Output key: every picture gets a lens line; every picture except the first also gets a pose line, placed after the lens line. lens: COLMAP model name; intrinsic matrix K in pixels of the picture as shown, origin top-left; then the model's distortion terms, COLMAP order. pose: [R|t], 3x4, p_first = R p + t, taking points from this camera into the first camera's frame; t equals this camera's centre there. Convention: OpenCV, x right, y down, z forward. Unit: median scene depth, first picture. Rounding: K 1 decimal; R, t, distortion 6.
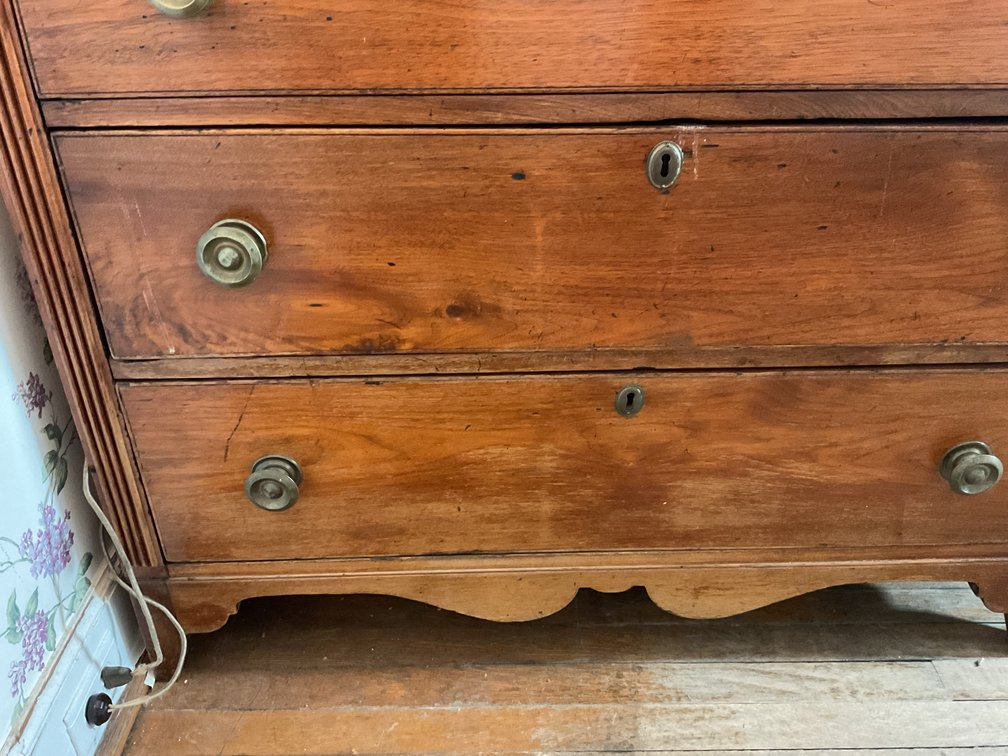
lens RADIAL K [[868.4, 0, 505.5], [0, 868.4, 384.1], [0, 0, 1]] dist [0.076005, -0.137892]
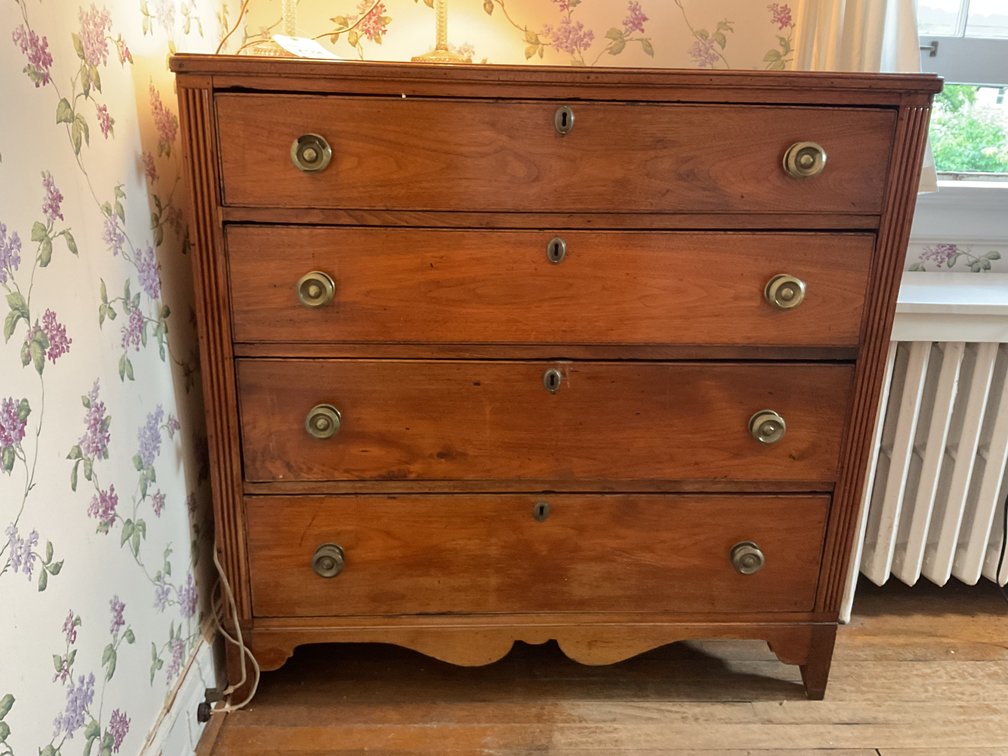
lens RADIAL K [[868.4, 0, 506.2], [0, 868.4, 372.9], [0, 0, 1]] dist [0.076005, -0.137892]
pose [[0.999565, 0.016644, 0.024354, 0.026940], [-0.010614, 0.973255, -0.229480, 0.145181], [-0.027522, 0.229122, 0.973009, -0.716612]]
